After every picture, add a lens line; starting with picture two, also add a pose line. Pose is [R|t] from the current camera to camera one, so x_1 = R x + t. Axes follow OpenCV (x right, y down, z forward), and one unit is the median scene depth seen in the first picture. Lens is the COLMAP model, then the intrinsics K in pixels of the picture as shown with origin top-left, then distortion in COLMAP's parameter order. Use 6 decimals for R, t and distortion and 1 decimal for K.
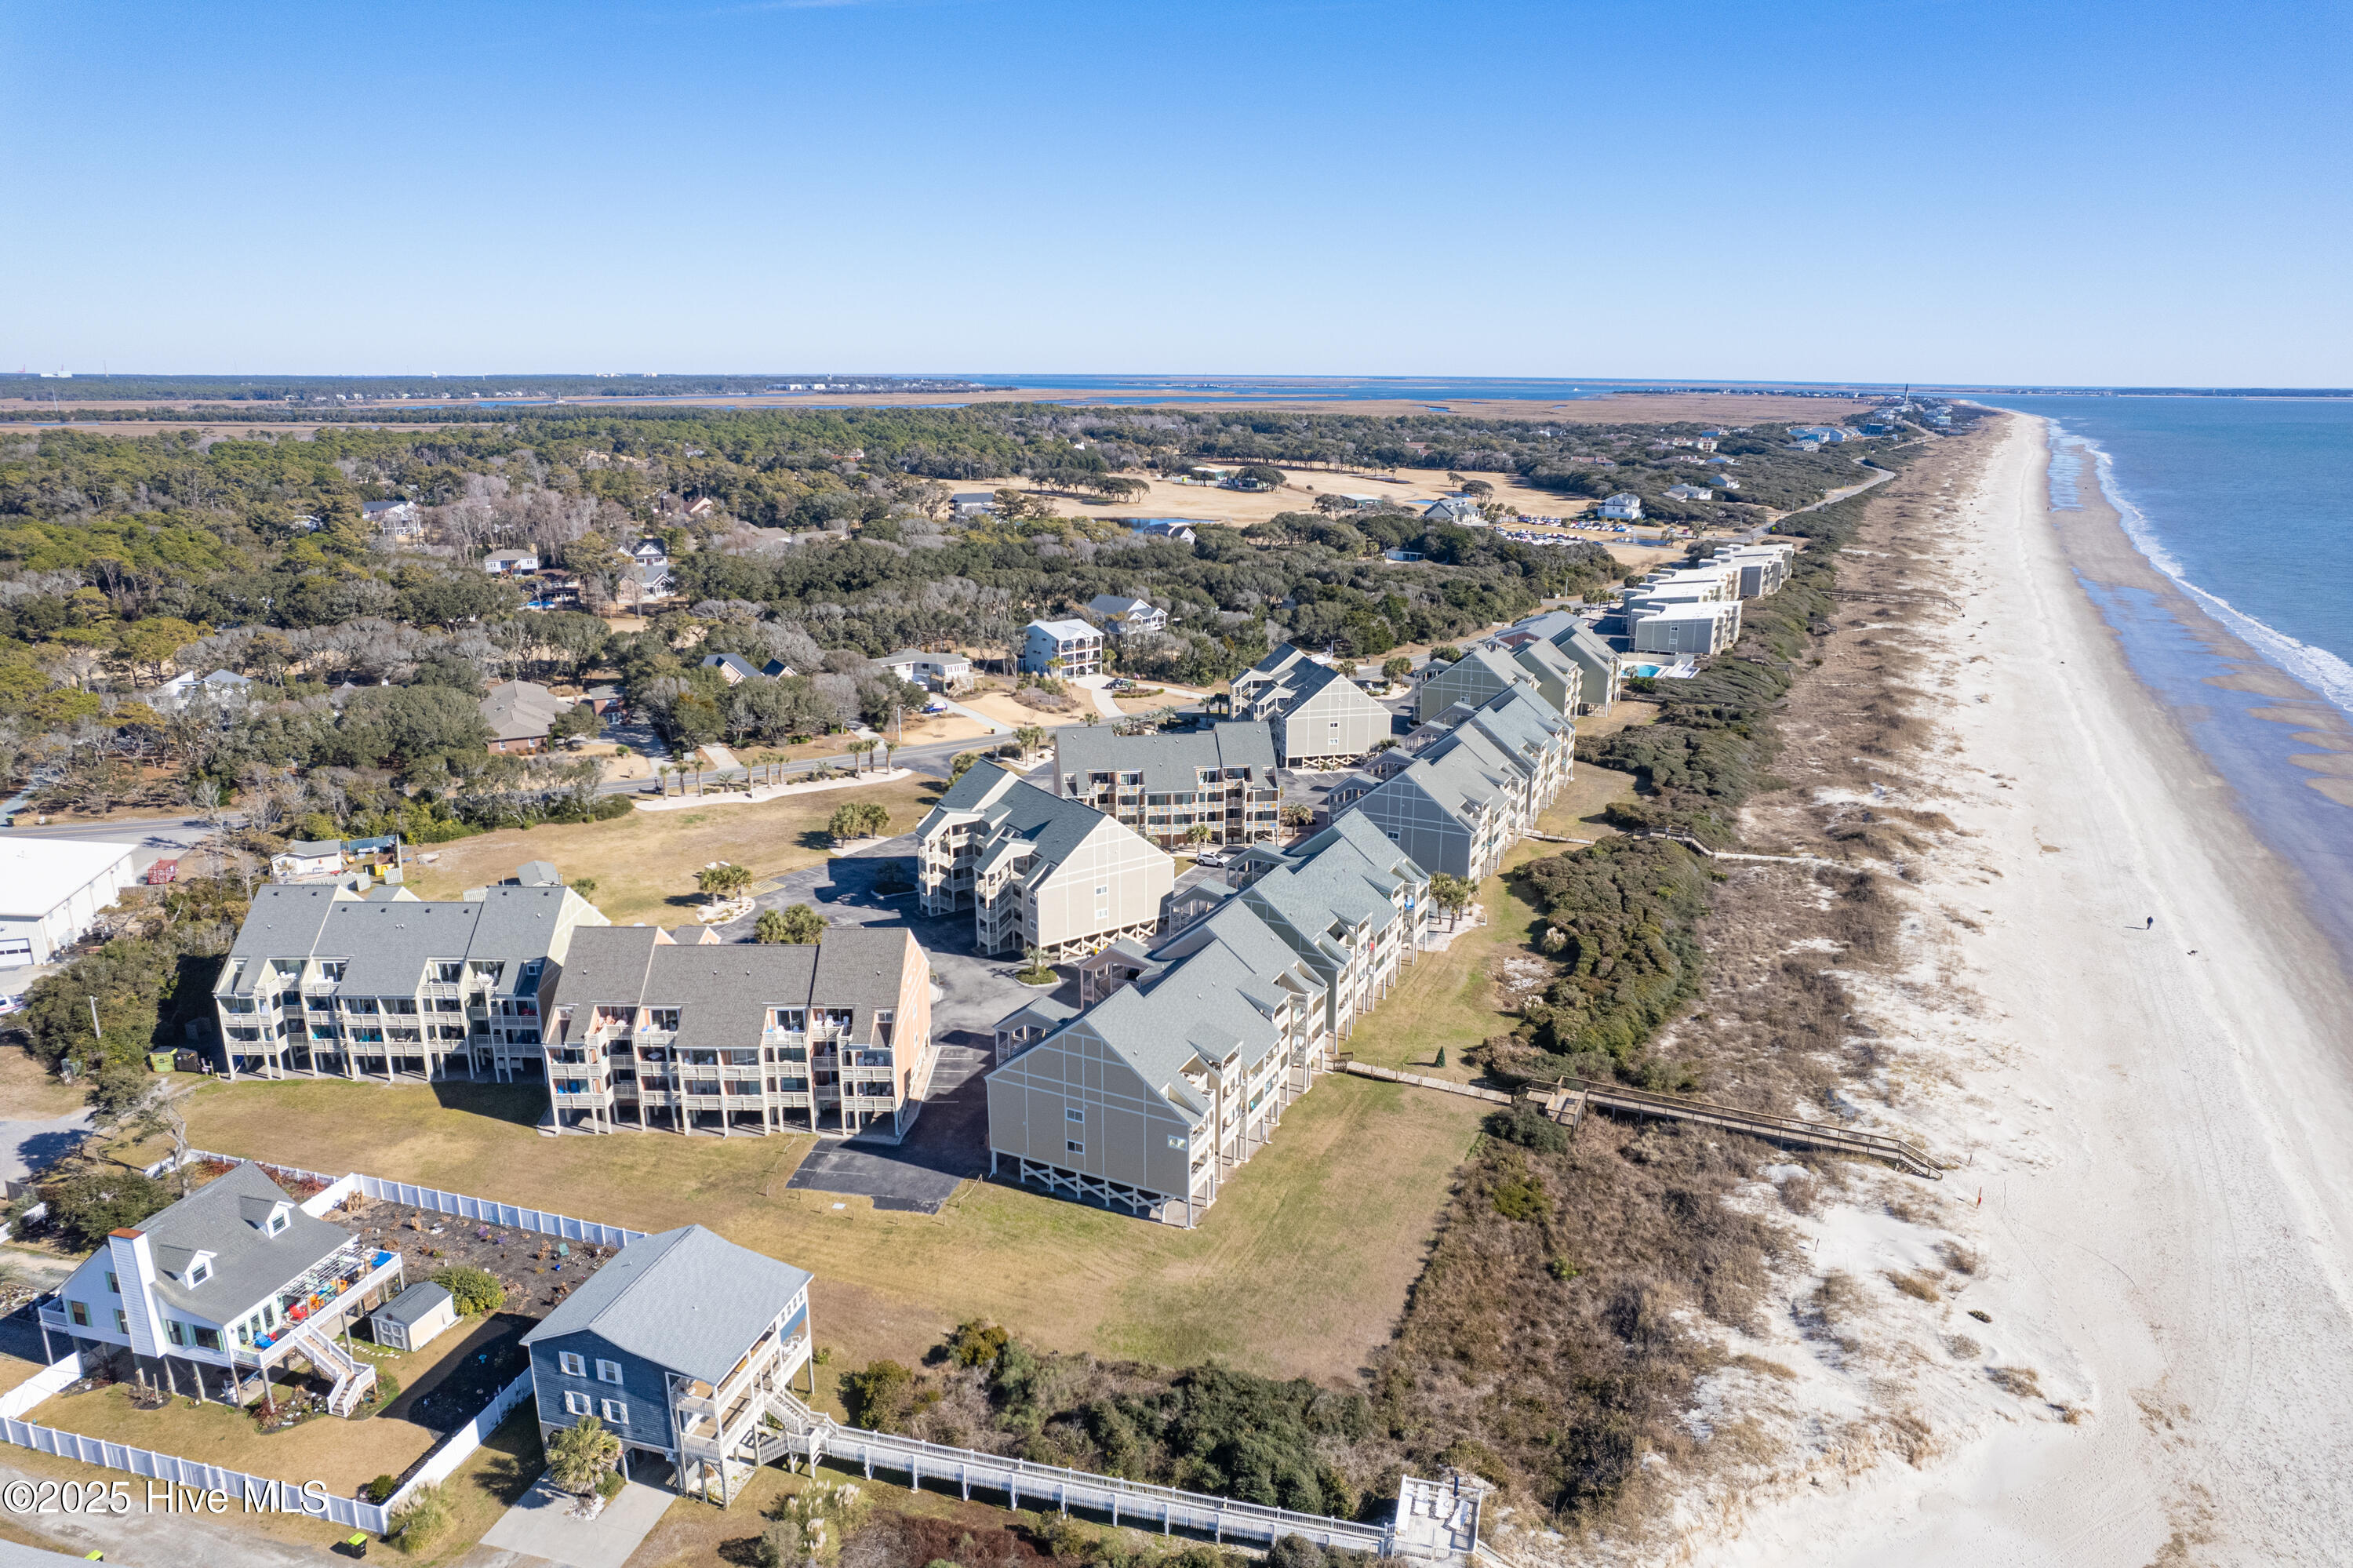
lens RADIAL K [[1491.3, 0, 1177.7], [0, 1491.3, 777.0], [0, 0, 1]] dist [-0.048349, 0.015284]
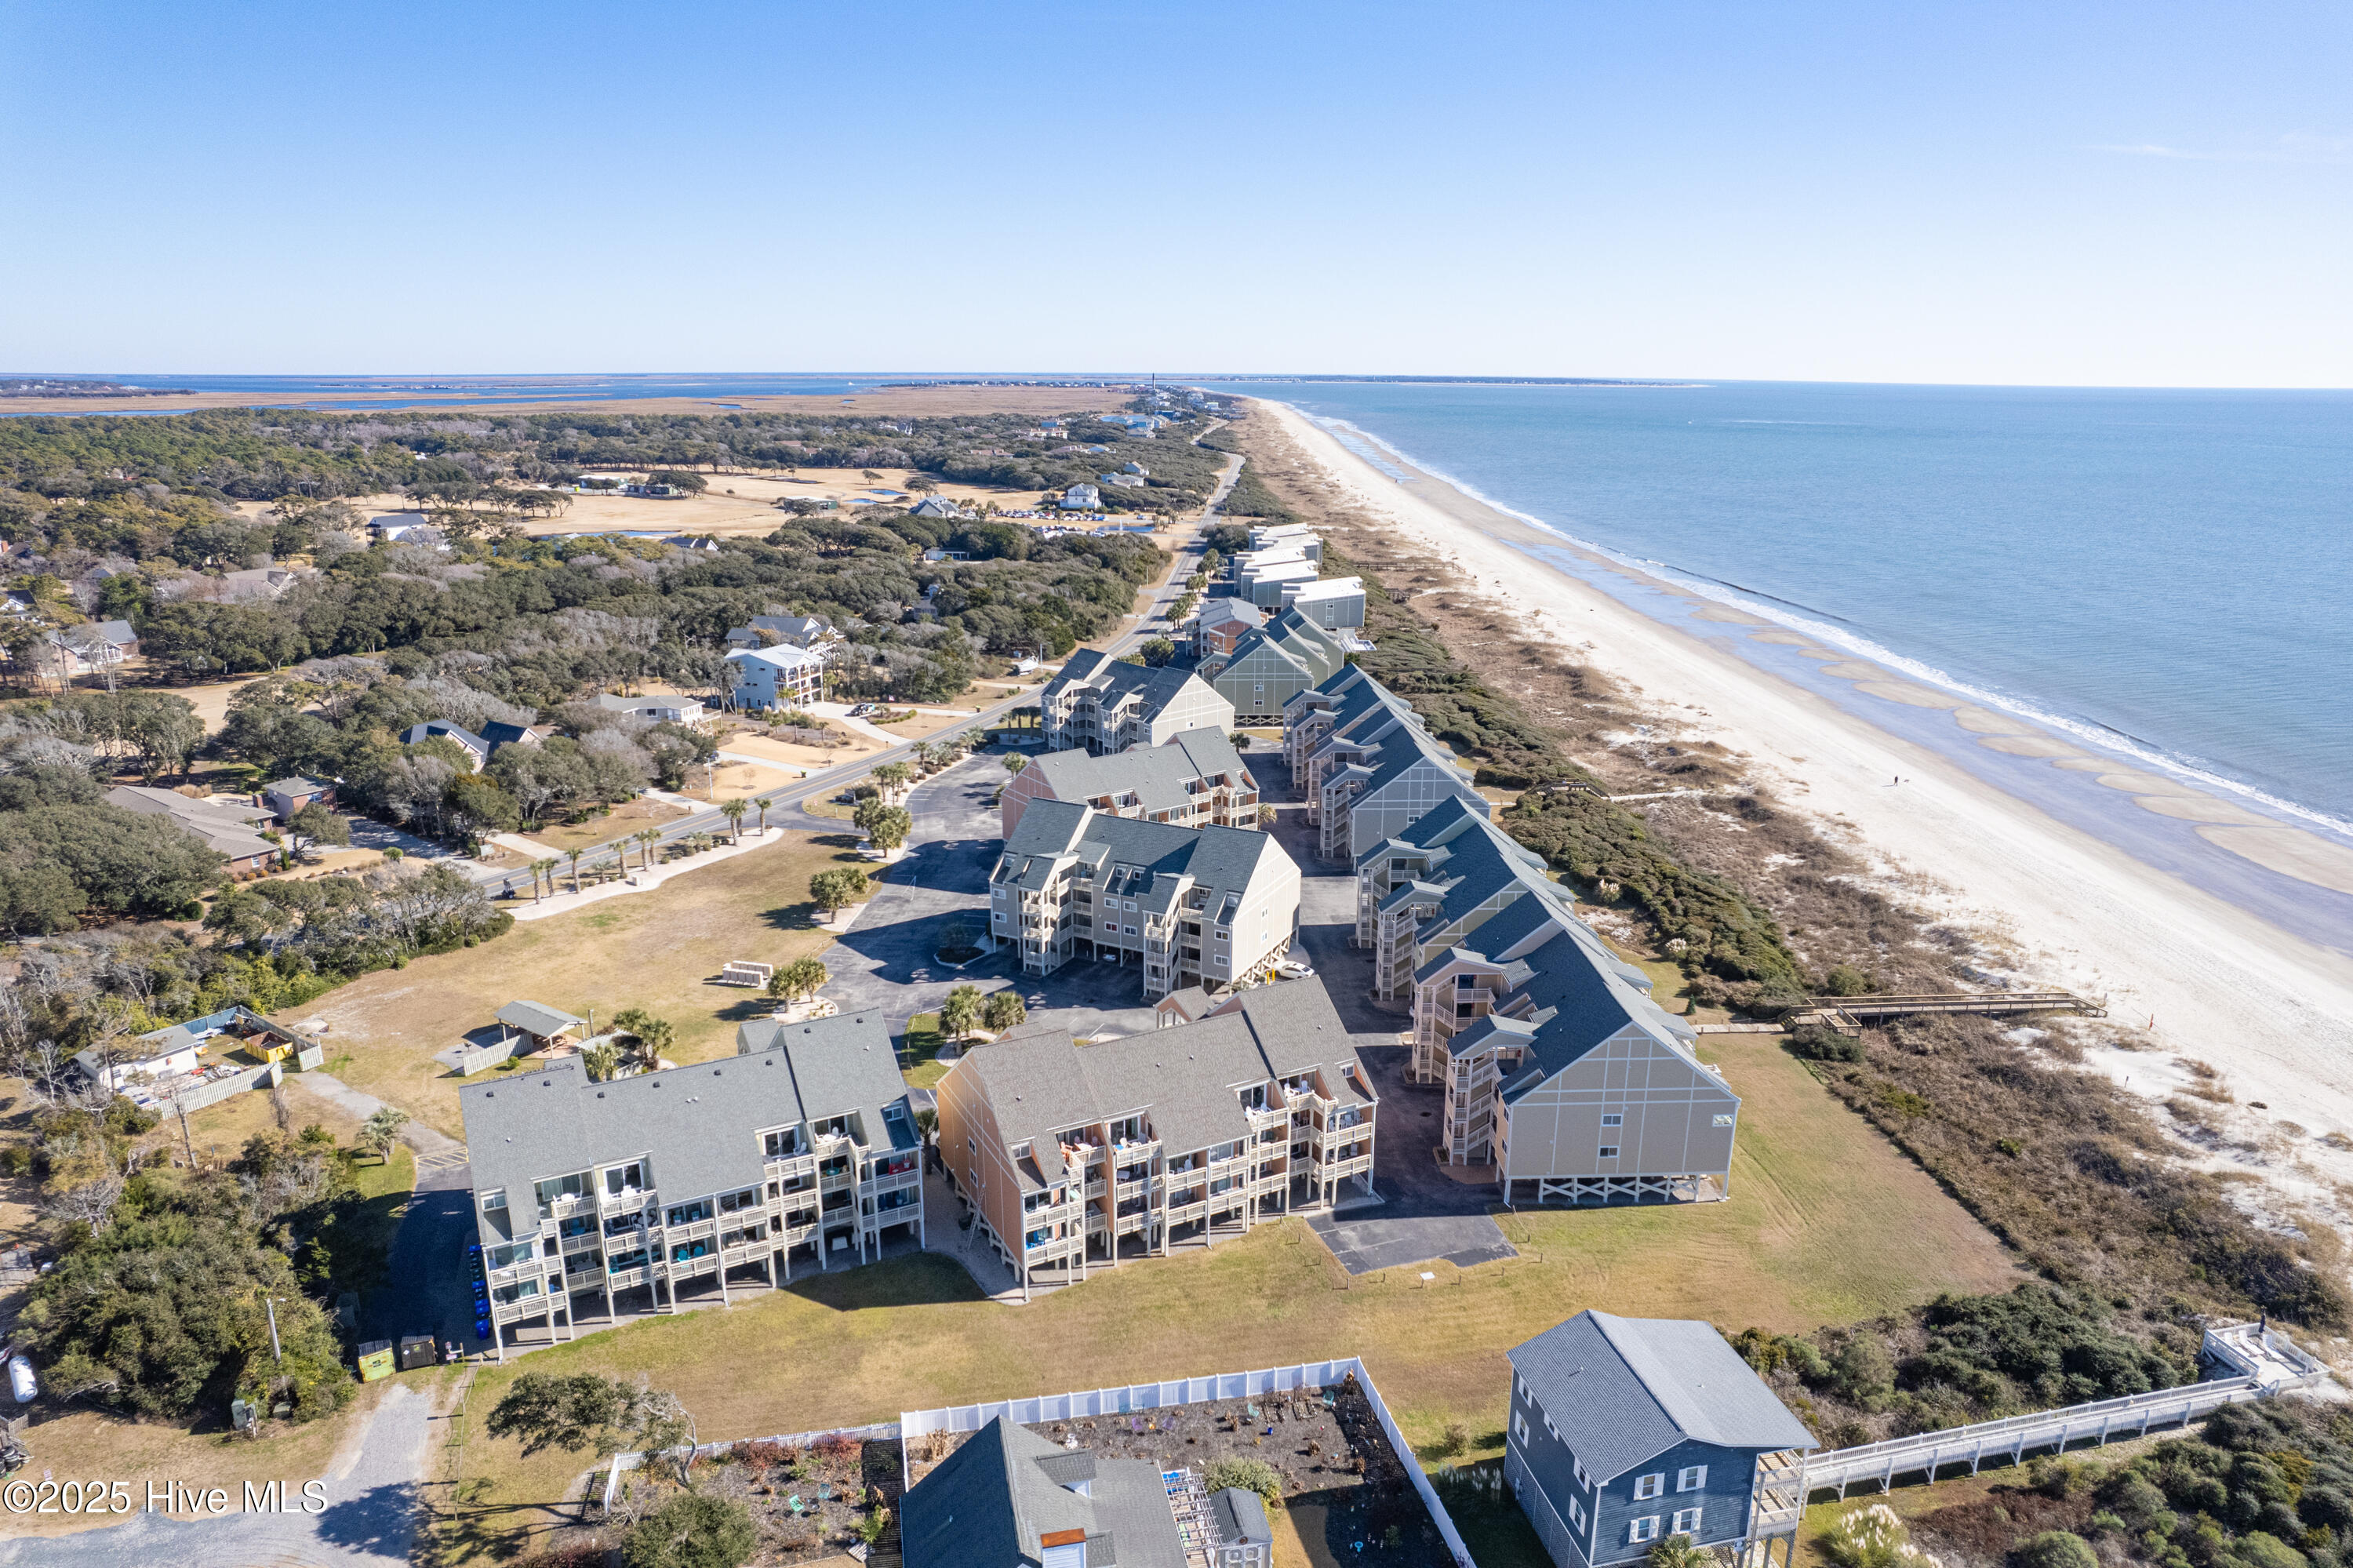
lens RADIAL K [[1491.3, 0, 1169.7], [0, 1491.3, 783.3], [0, 0, 1]] dist [-0.048349, 0.015284]
pose [[0.886033, -0.125553, 0.446298, -0.430919], [0.122347, 0.991830, 0.036128, -0.040491], [-0.447188, 0.022593, 0.894155, 0.135067]]
